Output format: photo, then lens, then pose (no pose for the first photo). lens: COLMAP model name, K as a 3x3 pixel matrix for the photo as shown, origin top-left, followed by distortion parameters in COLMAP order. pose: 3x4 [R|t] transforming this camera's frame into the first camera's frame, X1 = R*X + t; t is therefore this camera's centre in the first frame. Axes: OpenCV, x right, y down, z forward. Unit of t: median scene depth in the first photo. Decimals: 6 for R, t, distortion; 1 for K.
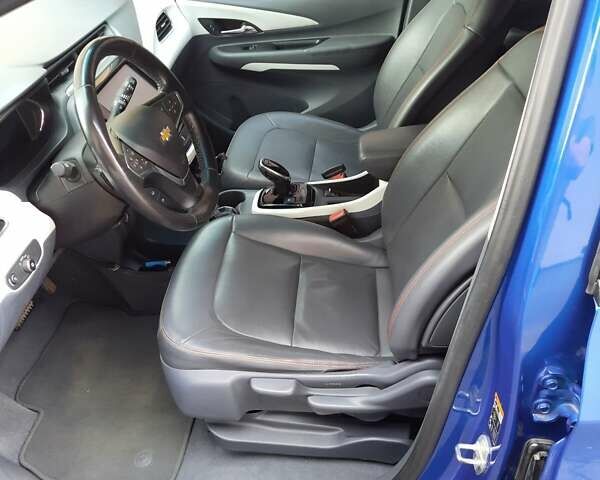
lens RADIAL K [[577.6, 0, 300.0], [0, 577.6, 240.0], [0, 0, 1]] dist [0.126895, -0.188441]
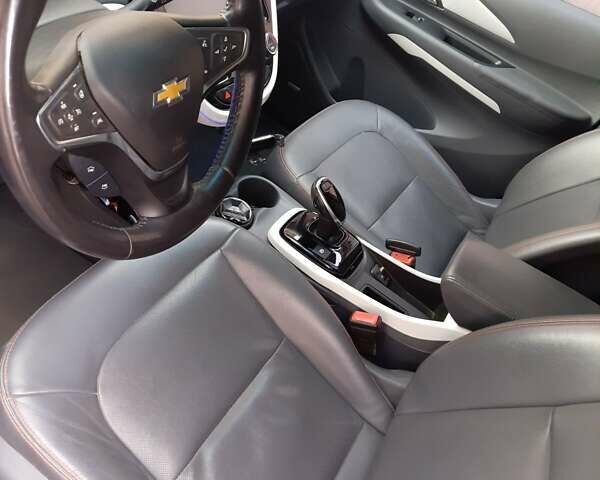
lens RADIAL K [[577.6, 0, 300.0], [0, 577.6, 240.0], [0, 0, 1]] dist [0.126895, -0.188441]
pose [[0.815490, 0.577978, -0.030289, -0.026049], [-0.571755, 0.812624, 0.112866, -0.135908], [0.089847, -0.074723, 0.993149, 0.318009]]
